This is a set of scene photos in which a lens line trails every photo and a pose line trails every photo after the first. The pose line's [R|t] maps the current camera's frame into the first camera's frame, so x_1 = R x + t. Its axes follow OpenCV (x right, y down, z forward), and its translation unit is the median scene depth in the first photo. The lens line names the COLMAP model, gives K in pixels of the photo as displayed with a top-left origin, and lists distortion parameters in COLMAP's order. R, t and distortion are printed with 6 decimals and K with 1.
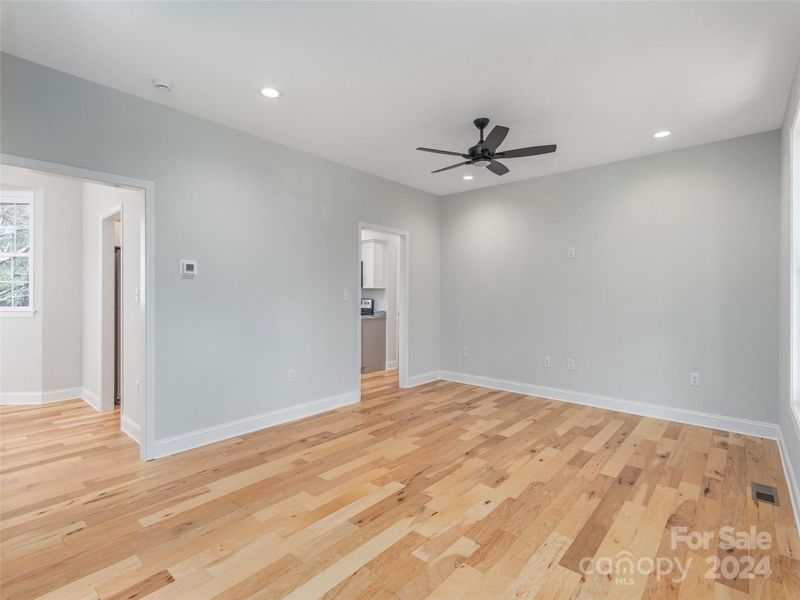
lens RADIAL K [[387.1, 0, 398.7], [0, 387.1, 297.0], [0, 0, 1]] dist [-0.000101, -0.000196]
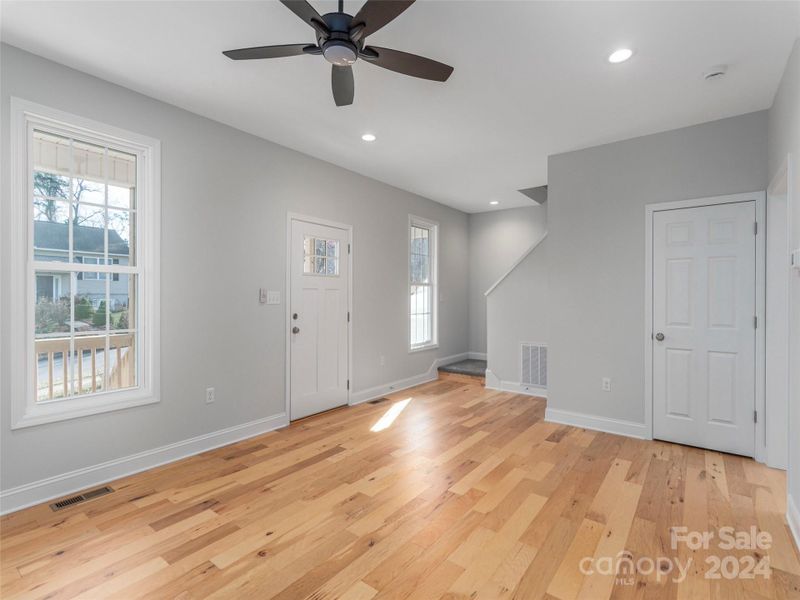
lens RADIAL K [[387.1, 0, 400.4], [0, 387.1, 299.1], [0, 0, 1]] dist [-0.000101, -0.000196]
pose [[-0.997504, -0.007846, -0.070168, 0.217753], [-0.008990, 0.999832, 0.015998, -0.016195], [0.070030, 0.016589, -0.997407, 2.010064]]
